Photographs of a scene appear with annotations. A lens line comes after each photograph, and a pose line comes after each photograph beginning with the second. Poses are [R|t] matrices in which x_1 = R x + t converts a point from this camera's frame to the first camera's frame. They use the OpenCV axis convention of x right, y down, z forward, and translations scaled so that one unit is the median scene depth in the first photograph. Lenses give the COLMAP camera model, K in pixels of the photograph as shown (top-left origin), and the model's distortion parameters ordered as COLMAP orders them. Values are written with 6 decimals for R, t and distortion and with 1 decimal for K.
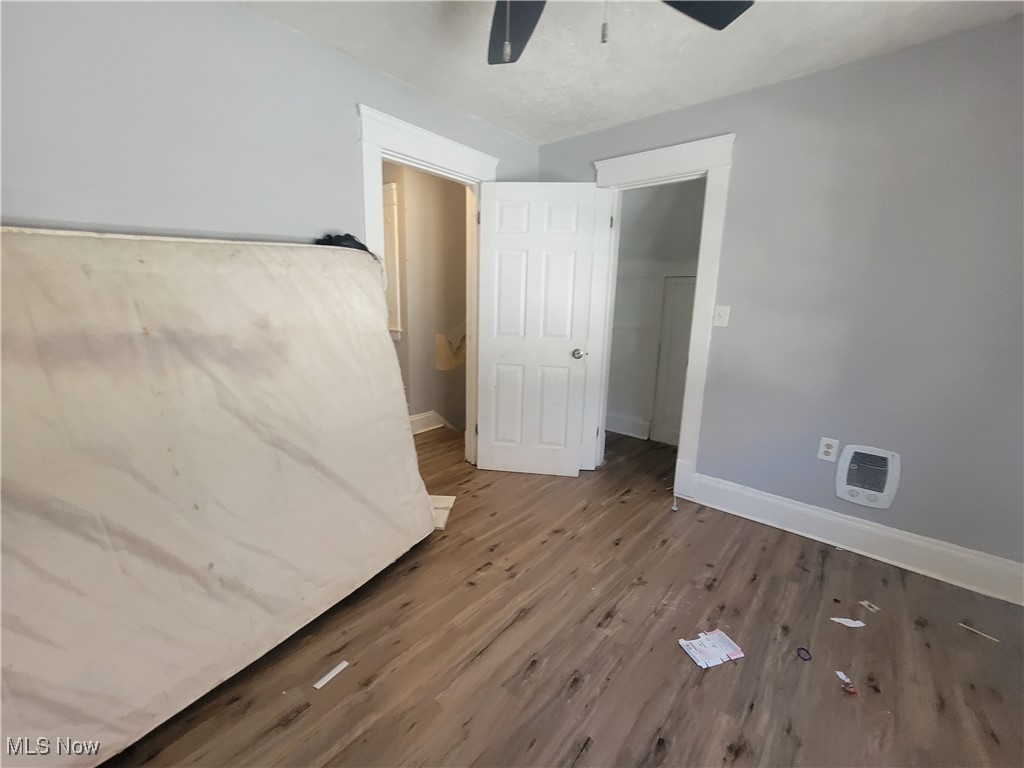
lens RADIAL K [[416.9, 0, 509.7], [0, 416.9, 382.8], [0, 0, 1]] dist [-0.002642, -0.000283]
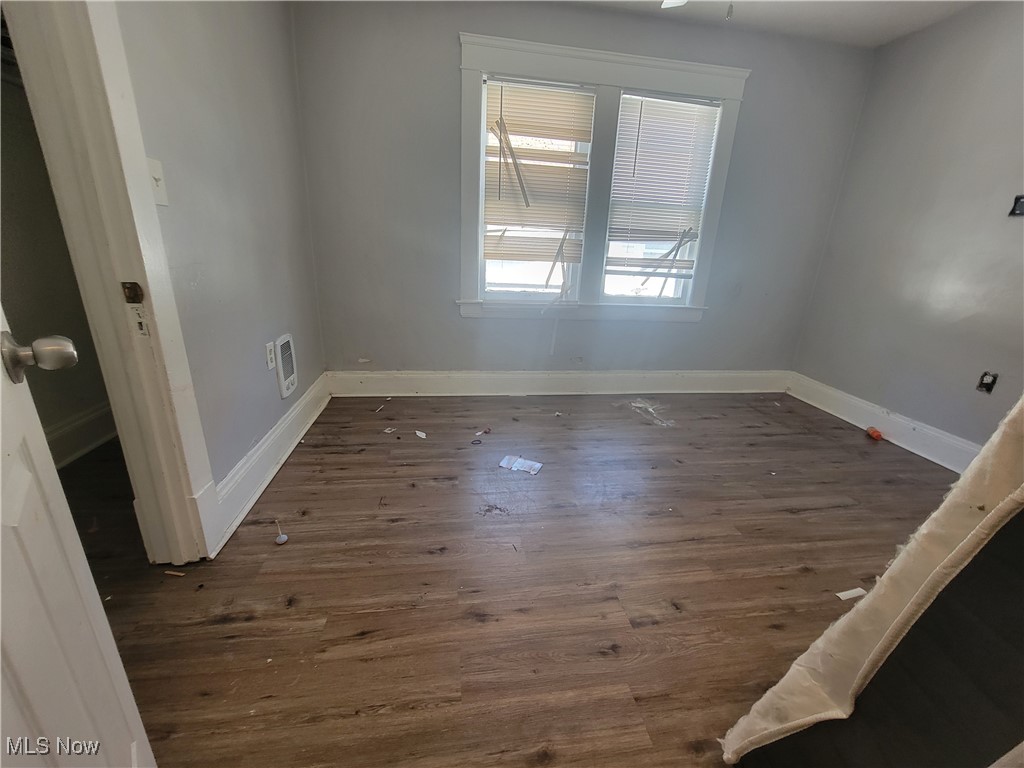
lens RADIAL K [[416.9, 0, 510.2], [0, 416.9, 385.7], [0, 0, 1]] dist [-0.002642, -0.000283]
pose [[-0.759994, -0.267266, 0.592433, -0.175215], [0.061225, 0.878040, 0.474654, -0.183104], [-0.647040, 0.397006, -0.650942, 1.331751]]
